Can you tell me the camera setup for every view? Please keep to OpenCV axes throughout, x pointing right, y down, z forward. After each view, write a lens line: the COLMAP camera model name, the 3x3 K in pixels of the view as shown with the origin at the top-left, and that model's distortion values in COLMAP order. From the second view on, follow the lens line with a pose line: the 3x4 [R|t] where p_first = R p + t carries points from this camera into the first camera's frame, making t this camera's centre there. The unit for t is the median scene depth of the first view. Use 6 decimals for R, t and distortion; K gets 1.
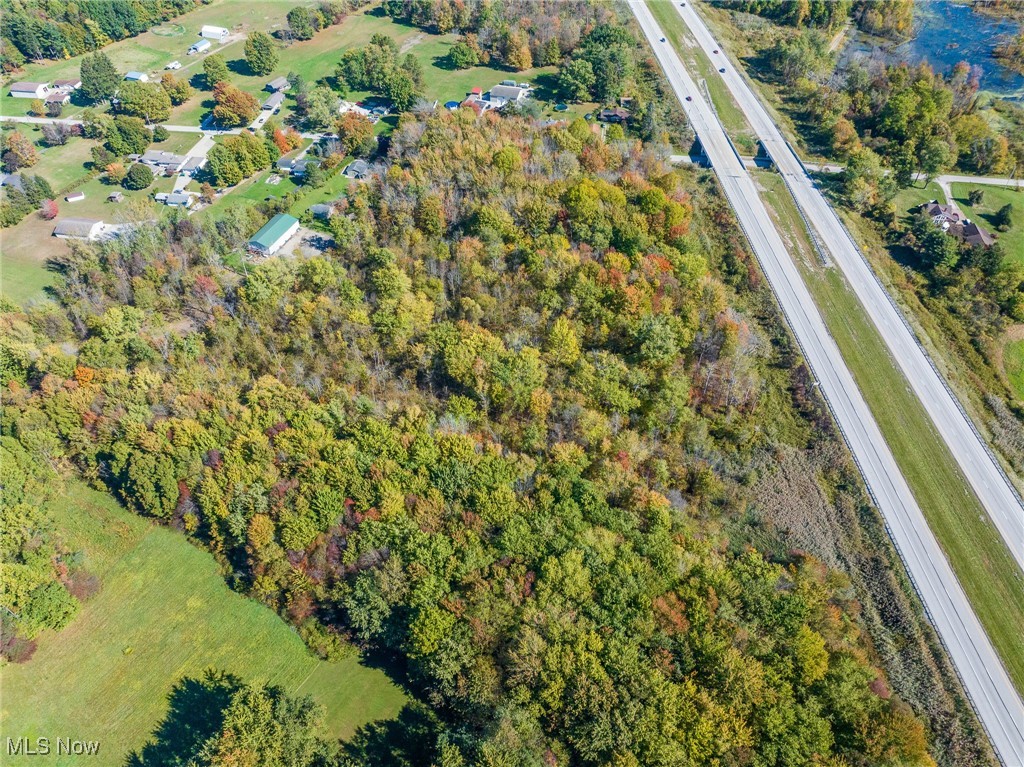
lens RADIAL K [[717.3, 0, 514.6], [0, 717.3, 381.8], [0, 0, 1]] dist [-0.025391, 0.006556]
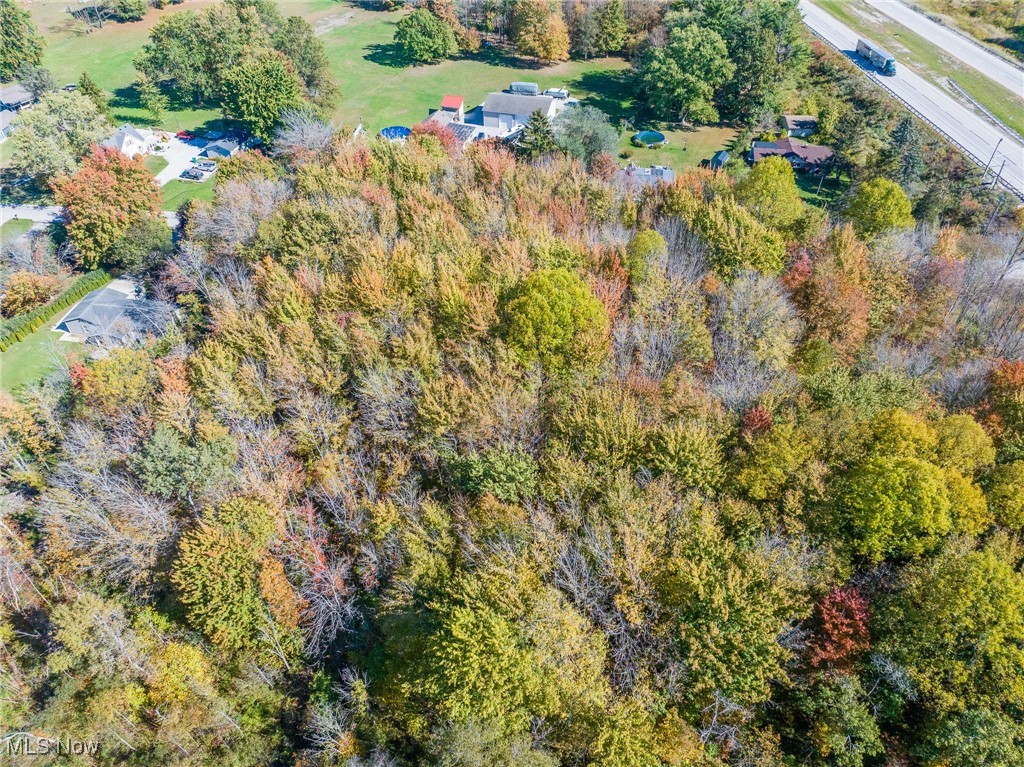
lens RADIAL K [[717.3, 0, 509.9], [0, 717.3, 385.0], [0, 0, 1]] dist [-0.025391, 0.006556]
pose [[0.999934, -0.010813, 0.003768, -0.021709], [0.011008, 0.998347, -0.056406, -0.214655], [-0.003152, 0.056444, 0.998401, 0.586520]]
